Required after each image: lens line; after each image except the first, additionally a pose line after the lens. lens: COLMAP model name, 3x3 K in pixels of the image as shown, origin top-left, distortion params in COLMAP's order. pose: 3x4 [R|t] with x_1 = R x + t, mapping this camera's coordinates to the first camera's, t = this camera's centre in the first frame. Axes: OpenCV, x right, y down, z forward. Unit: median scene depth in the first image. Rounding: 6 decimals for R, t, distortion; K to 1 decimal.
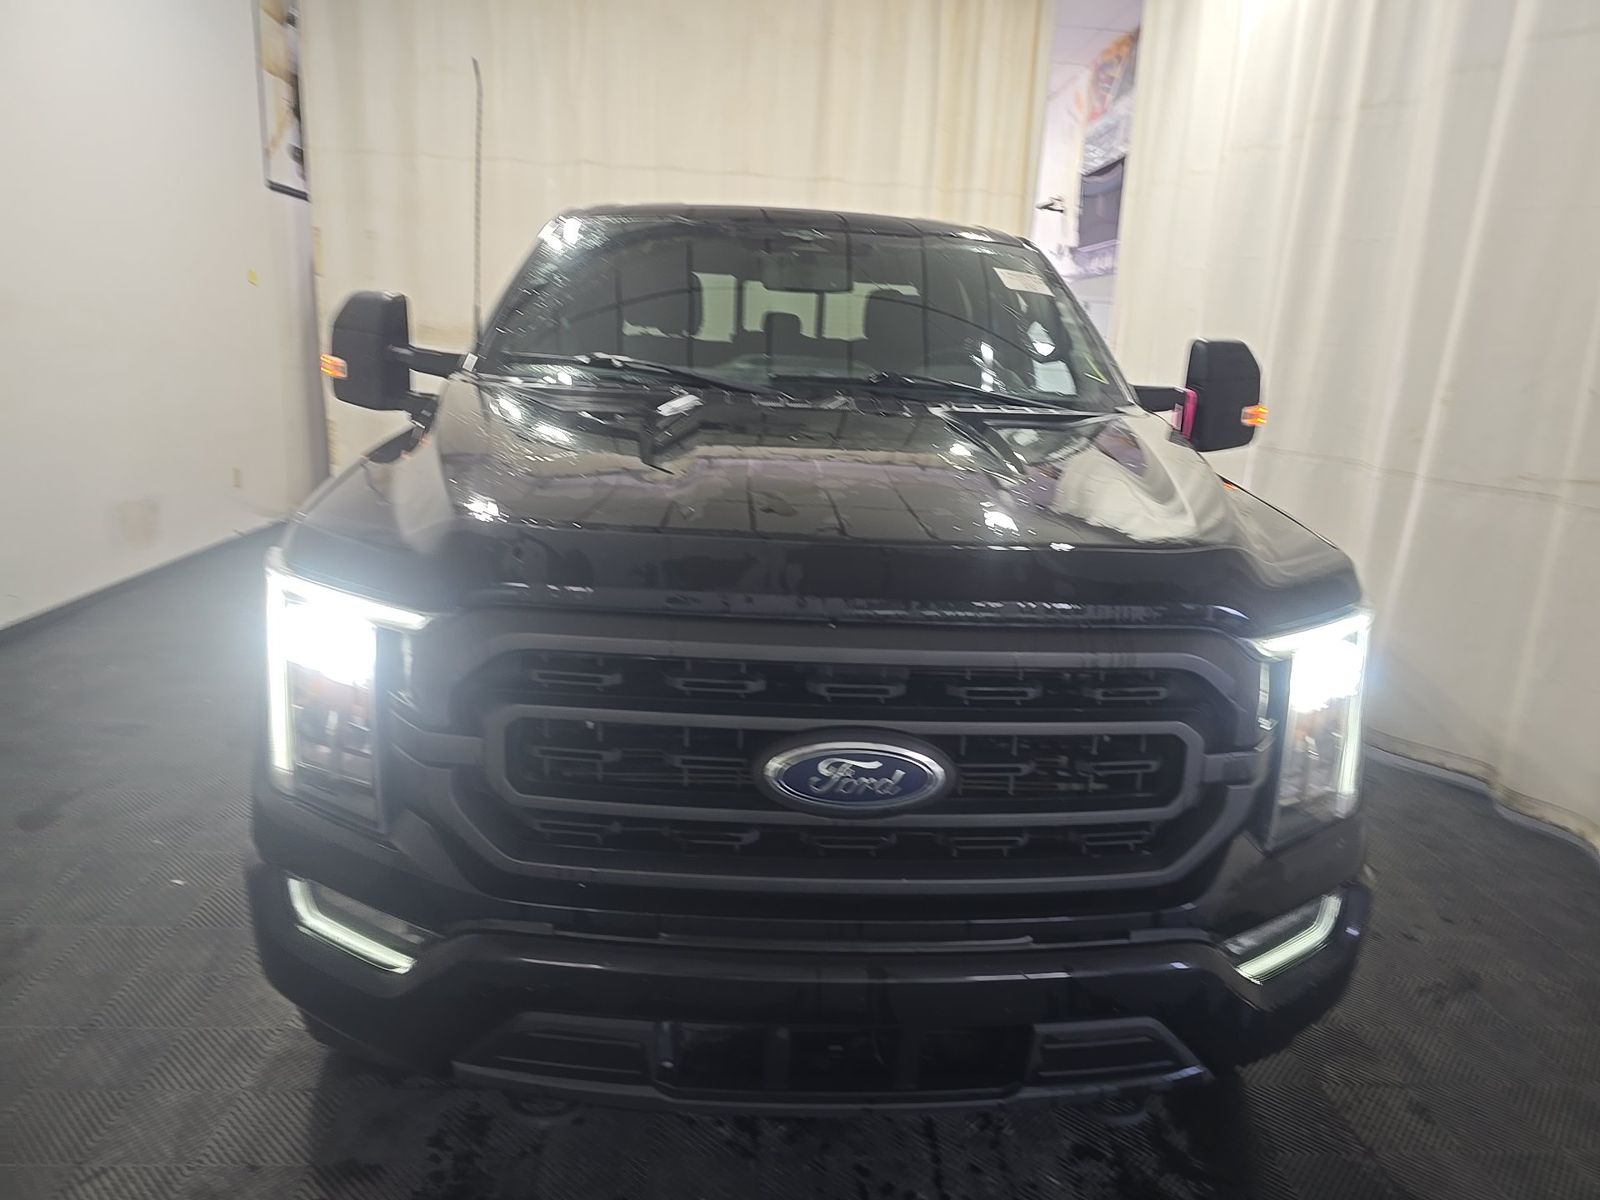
lens RADIAL K [[1096.9, 0, 800.0], [0, 1096.9, 600.0], [0, 0, 1]] dist [0.045351, -0.053924]
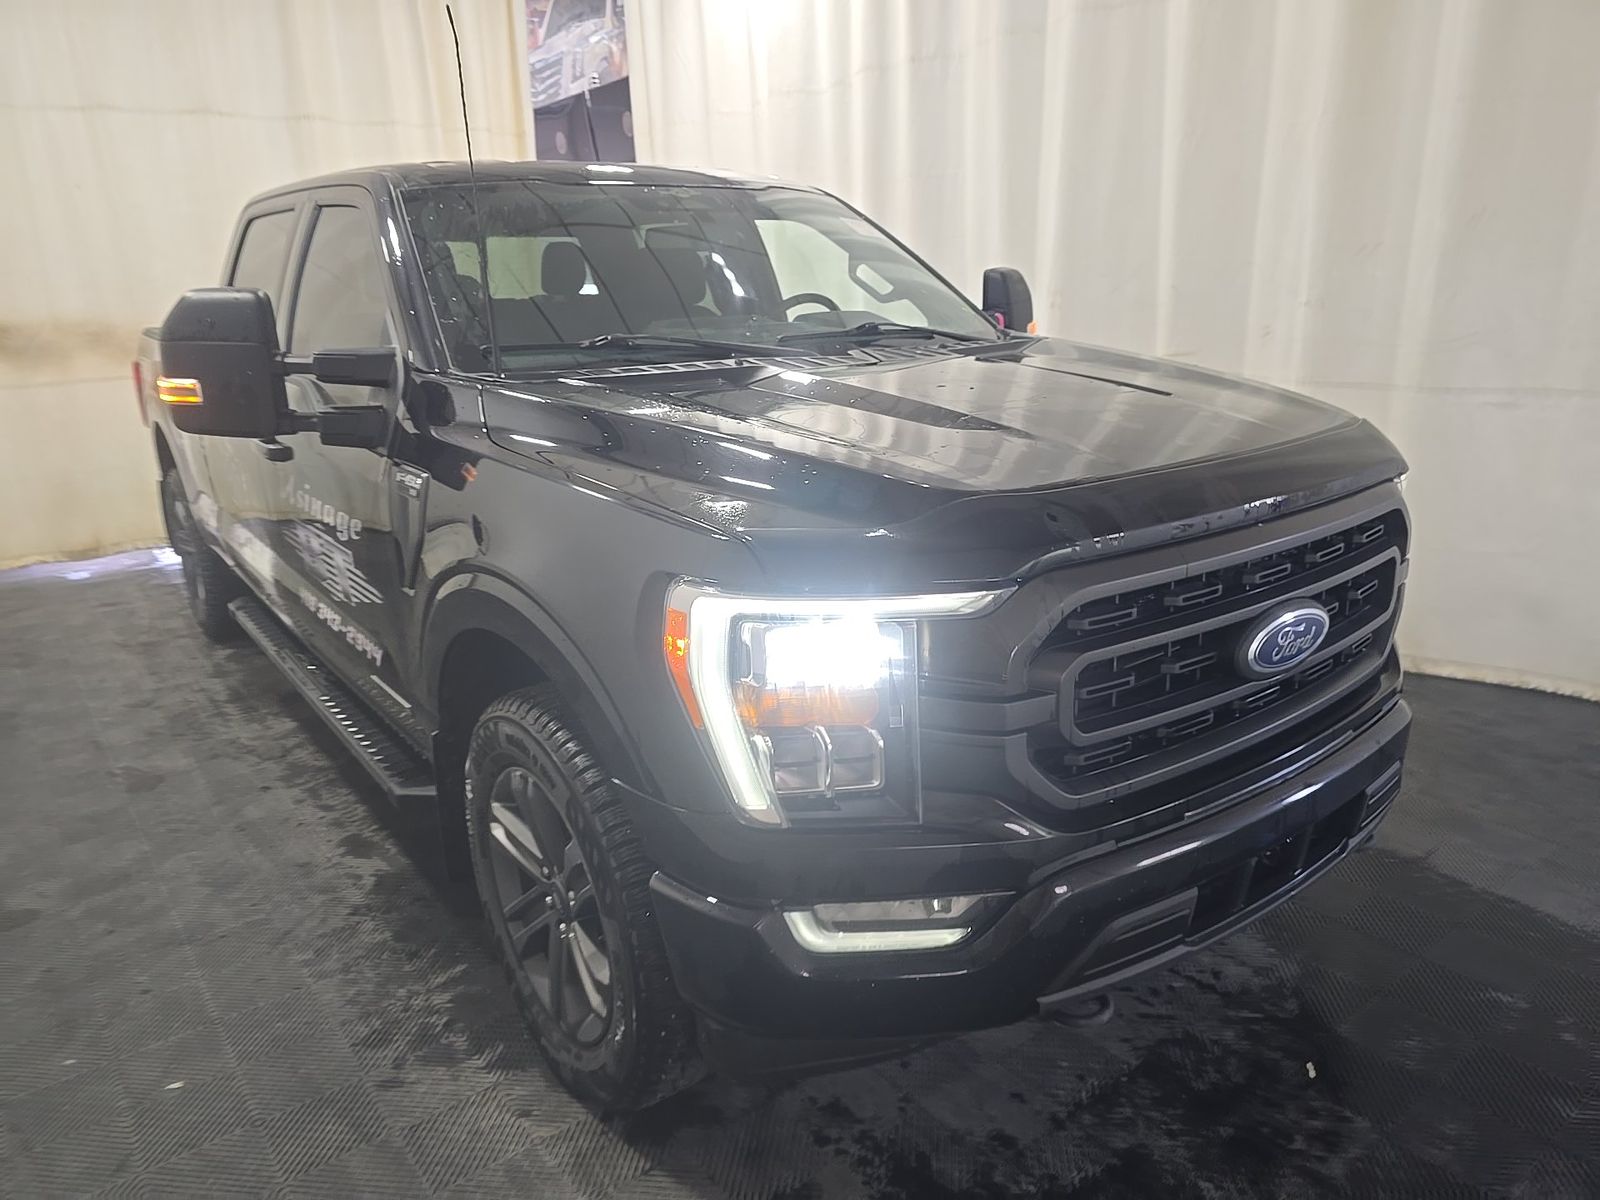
lens RADIAL K [[1115.1, 0, 800.0], [0, 1115.1, 600.0], [0, 0, 1]] dist [0.039399, -0.048210]
pose [[0.828466, -0.228019, 0.511519, -0.893368], [0.202197, 0.973538, 0.106489, -0.112220], [-0.522265, 0.015205, 0.852648, 0.173586]]
